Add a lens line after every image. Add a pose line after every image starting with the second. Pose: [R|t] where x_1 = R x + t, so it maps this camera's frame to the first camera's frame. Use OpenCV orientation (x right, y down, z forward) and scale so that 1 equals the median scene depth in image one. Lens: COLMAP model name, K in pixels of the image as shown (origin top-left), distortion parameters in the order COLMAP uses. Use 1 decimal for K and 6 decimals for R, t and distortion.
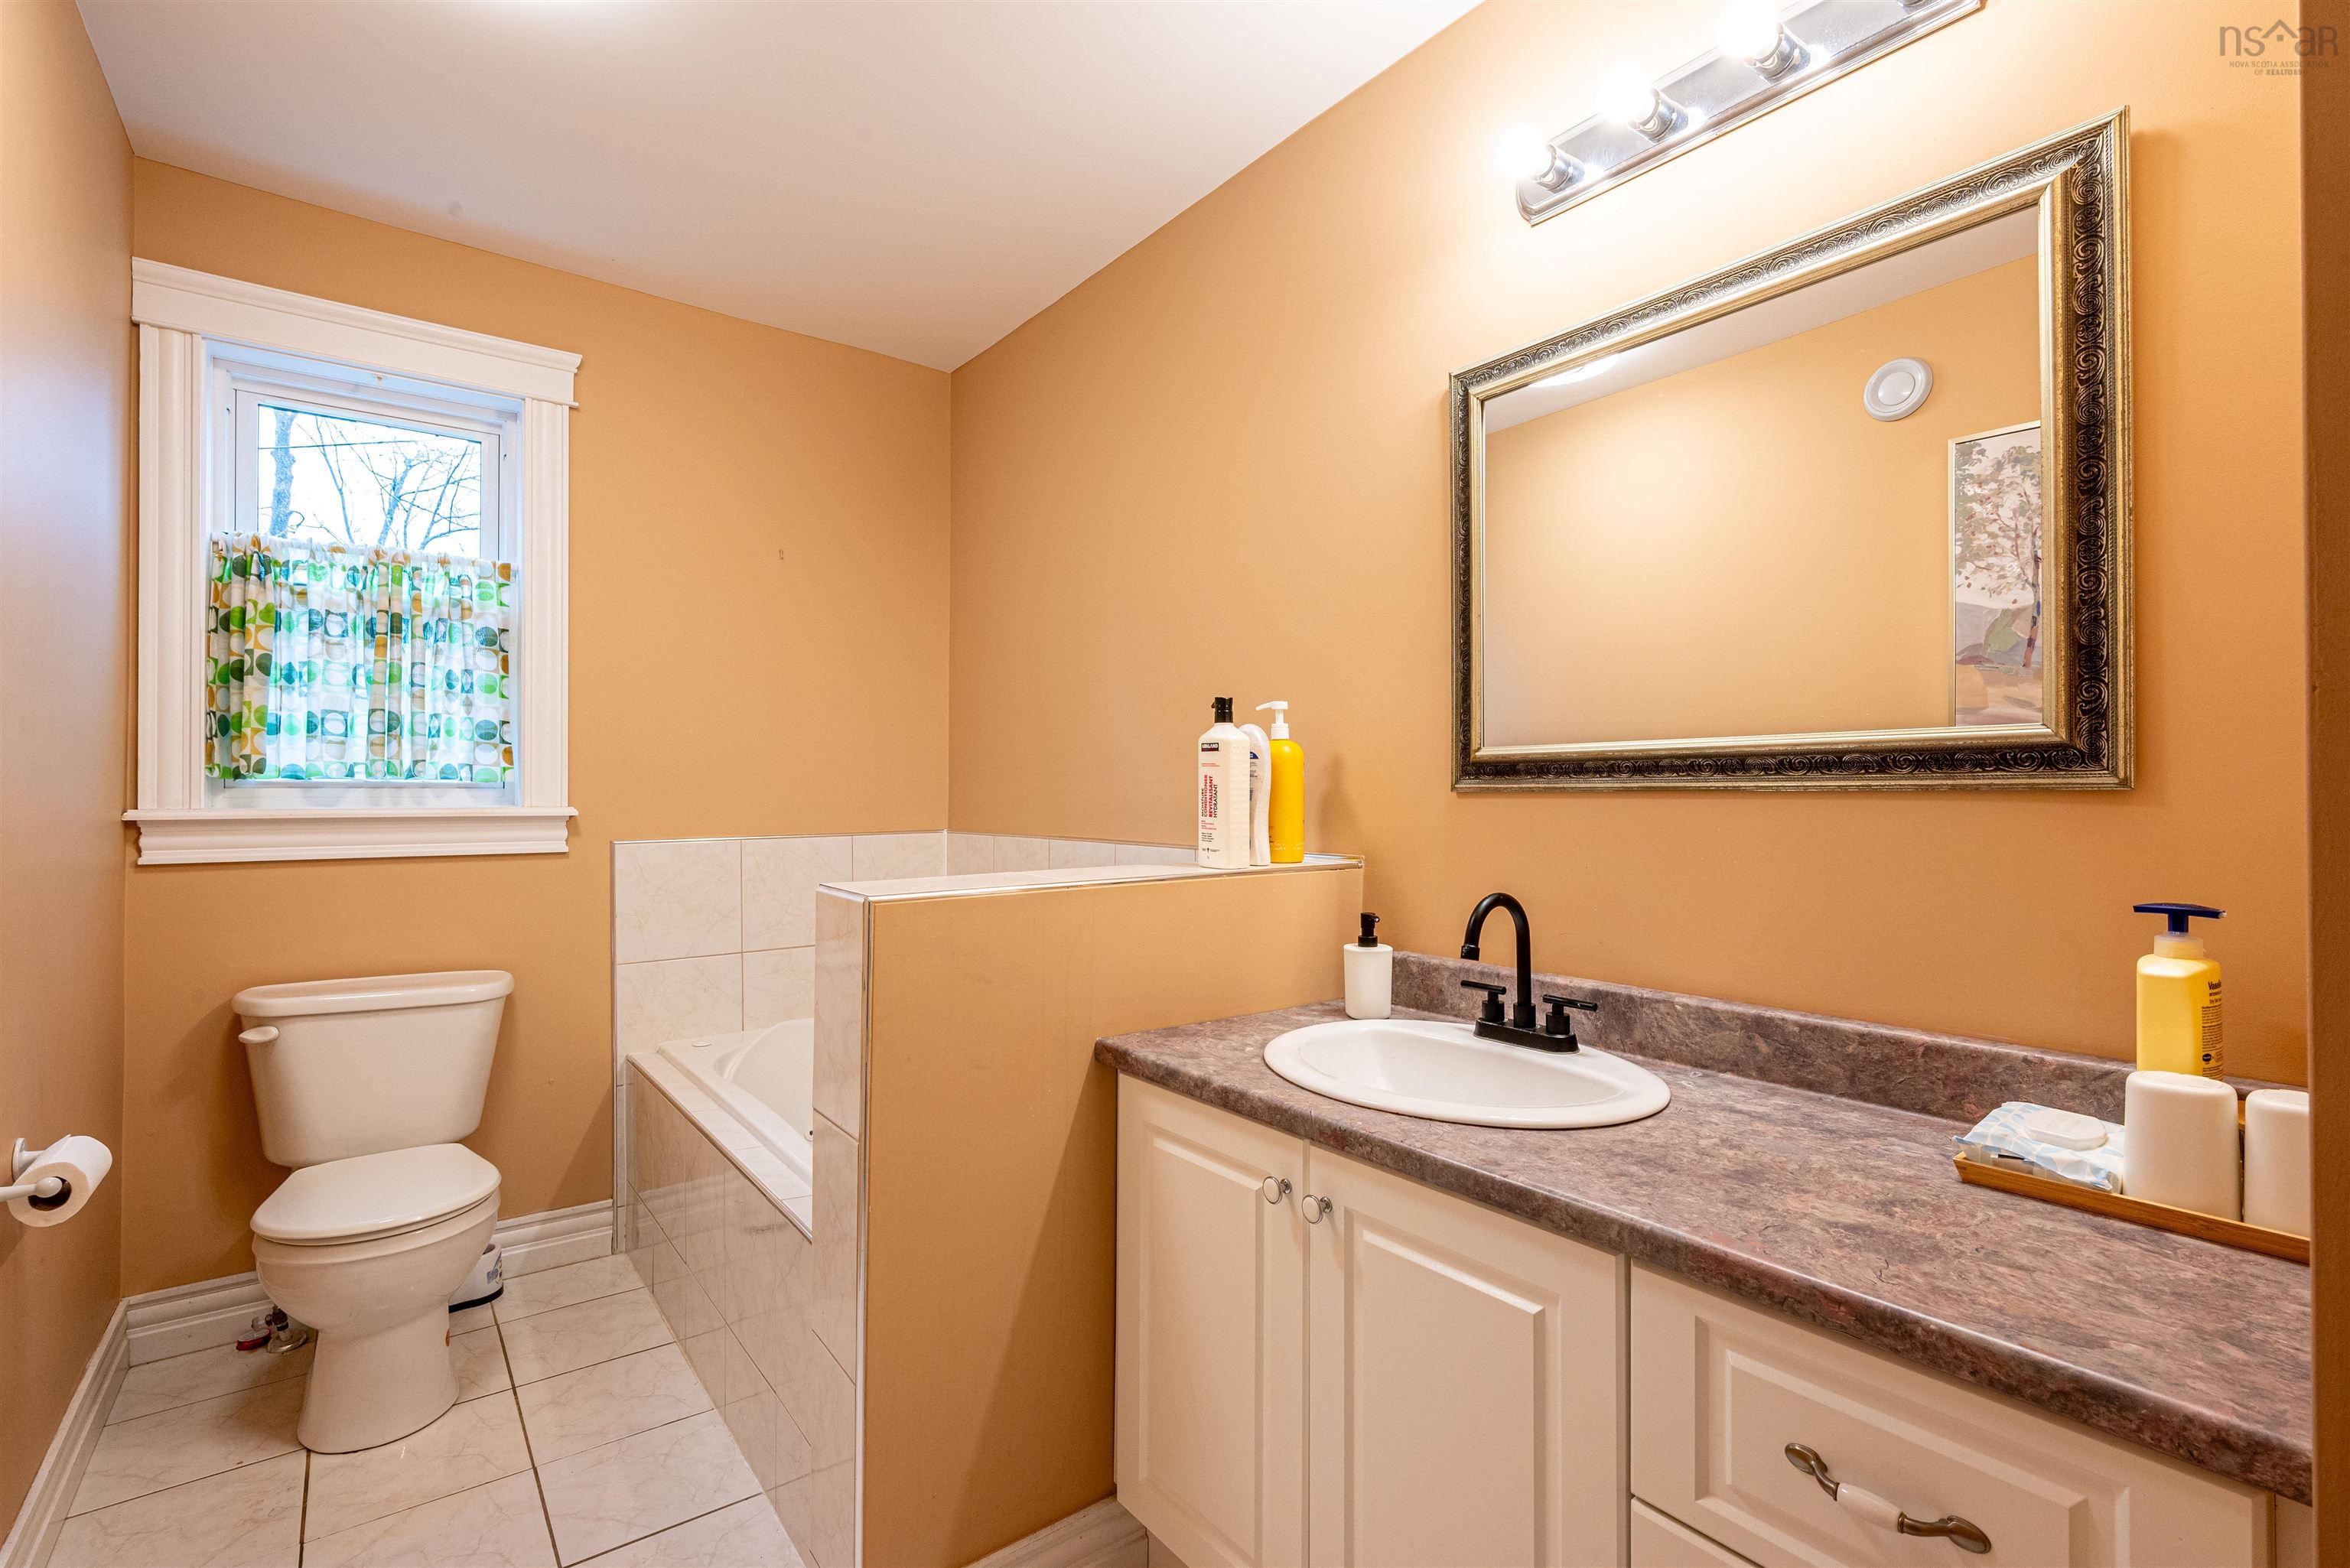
lens RADIAL K [[1084.9, 0, 1171.3], [0, 1084.9, 779.8], [0, 0, 1]] dist [0.001696, -0.000210]
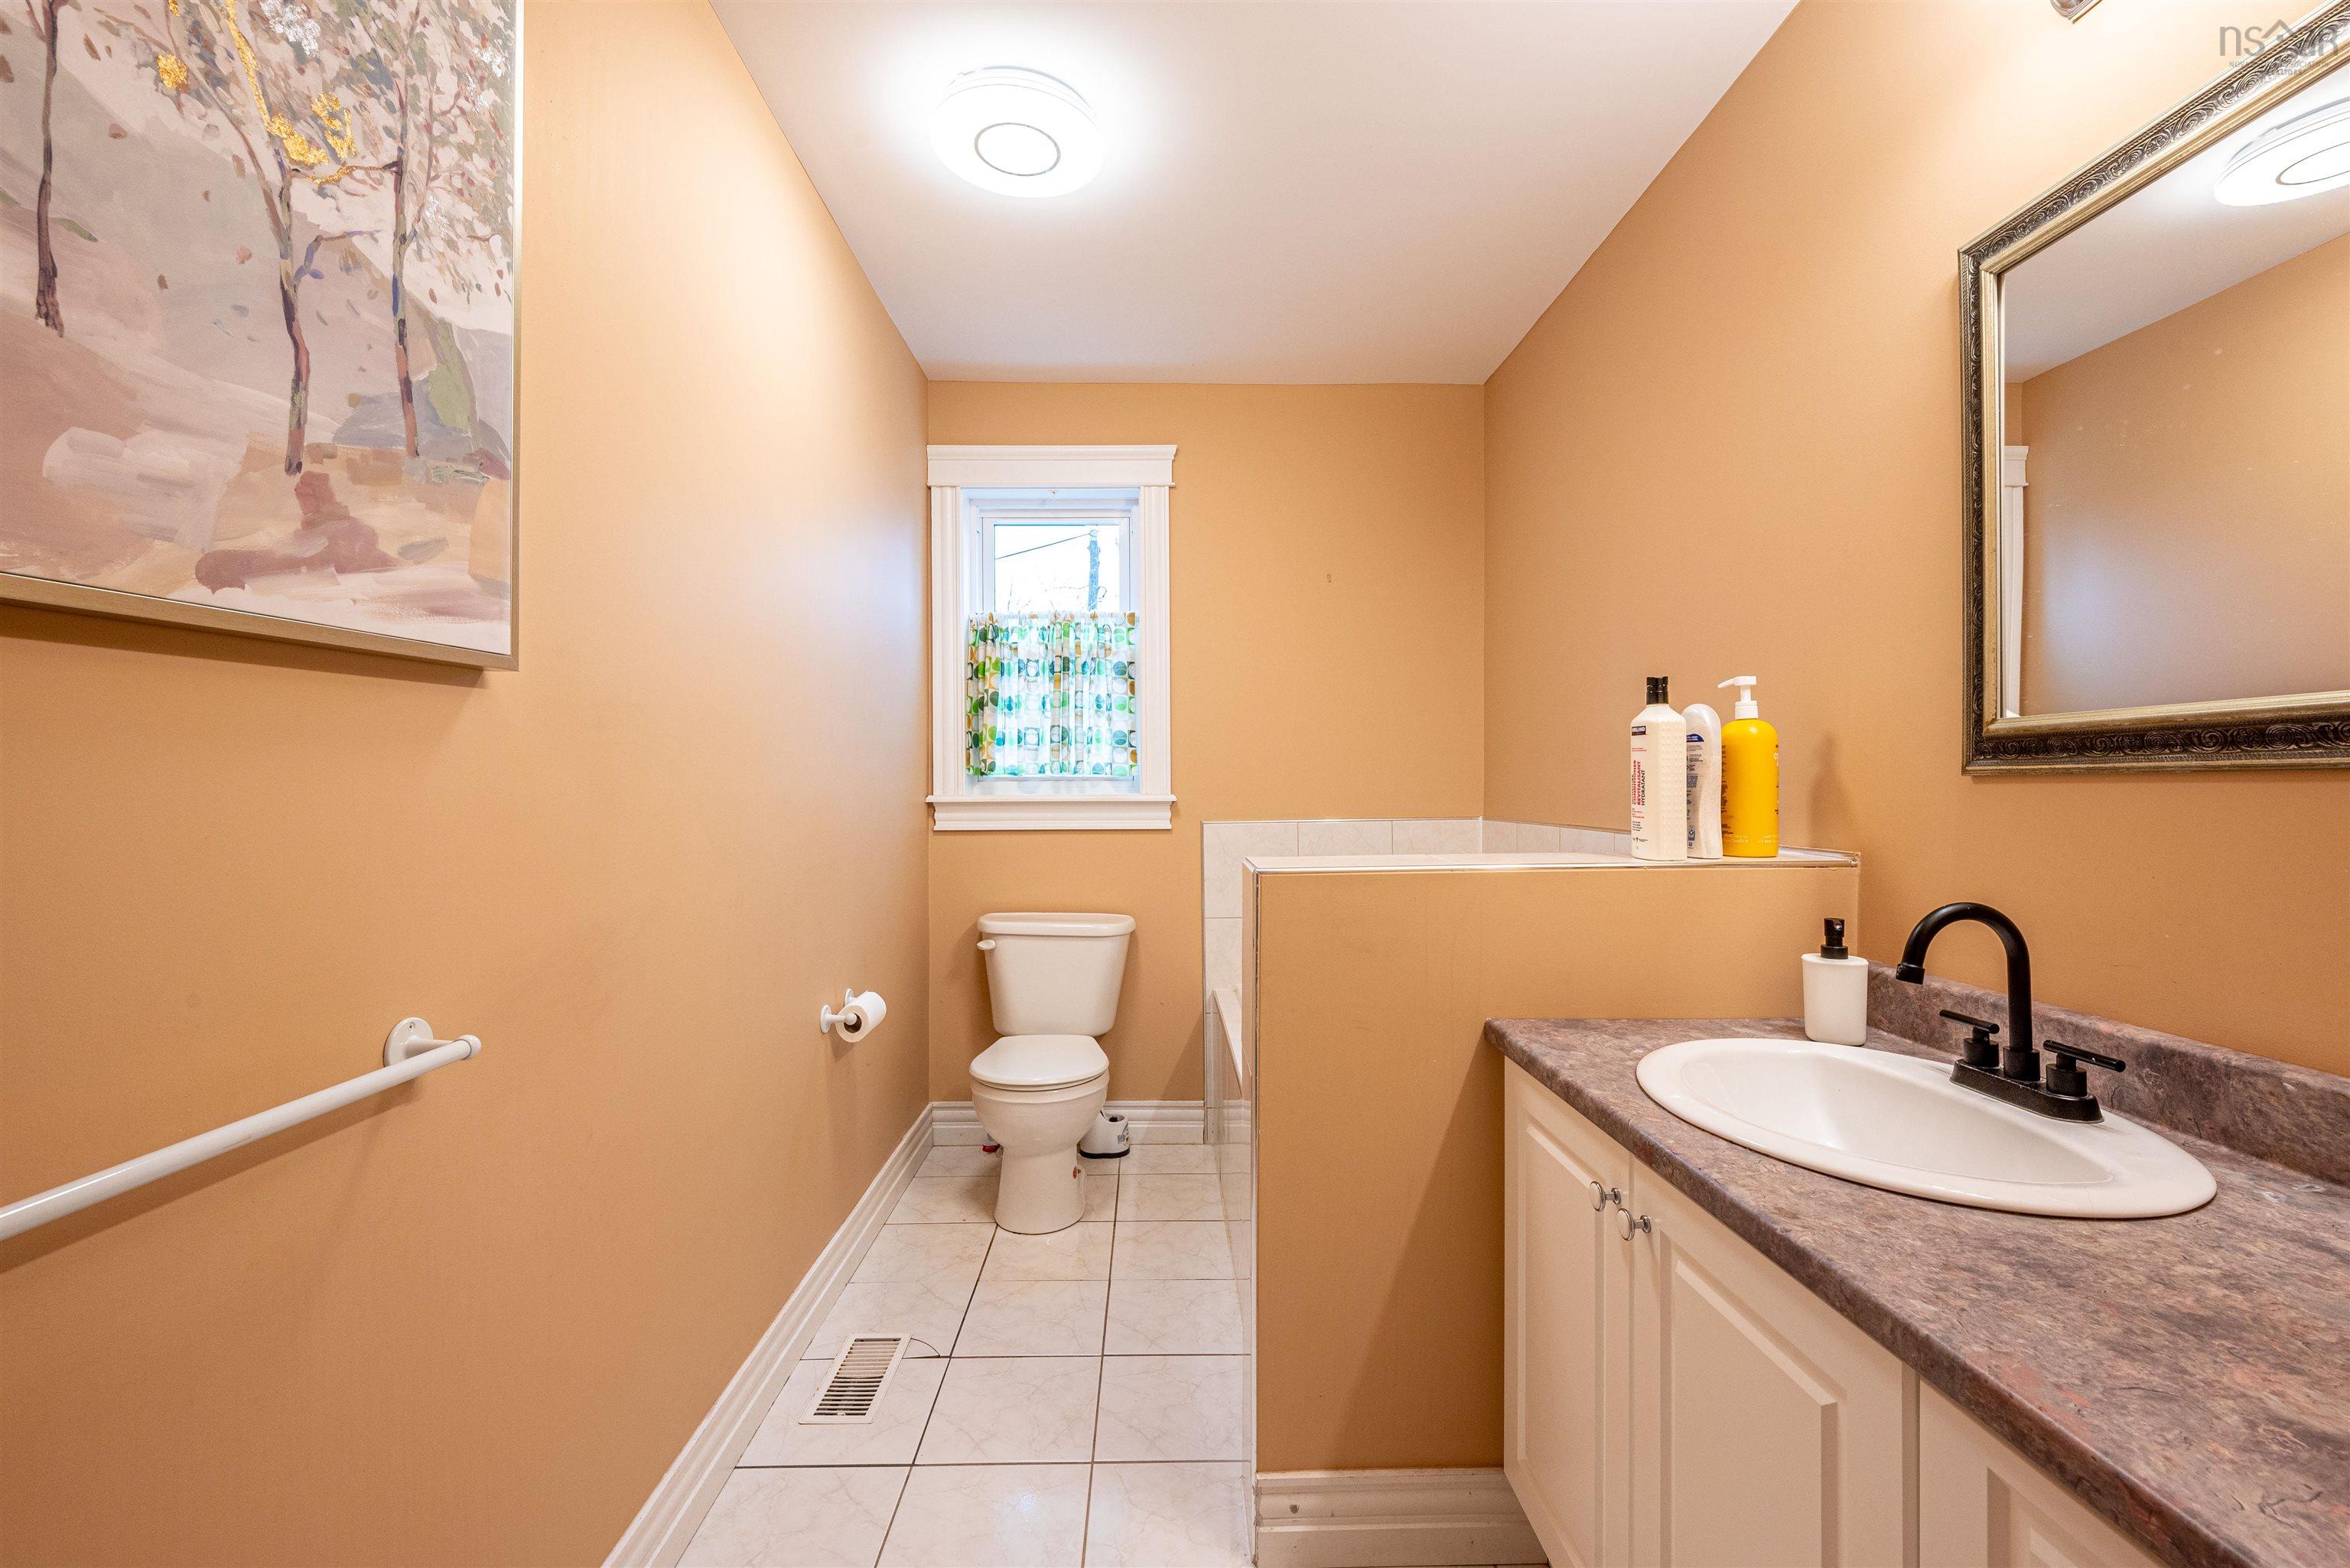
lens RADIAL K [[997.2, 0, 1162.9], [0, 997.2, 782.8], [0, 0, 1]] dist [0.000261, 0.000853]
pose [[0.795856, -0.005281, -0.605463, 0.232751], [0.011348, 0.999916, 0.006194, 0.005119], [0.605379, -0.011800, 0.795850, 0.057856]]
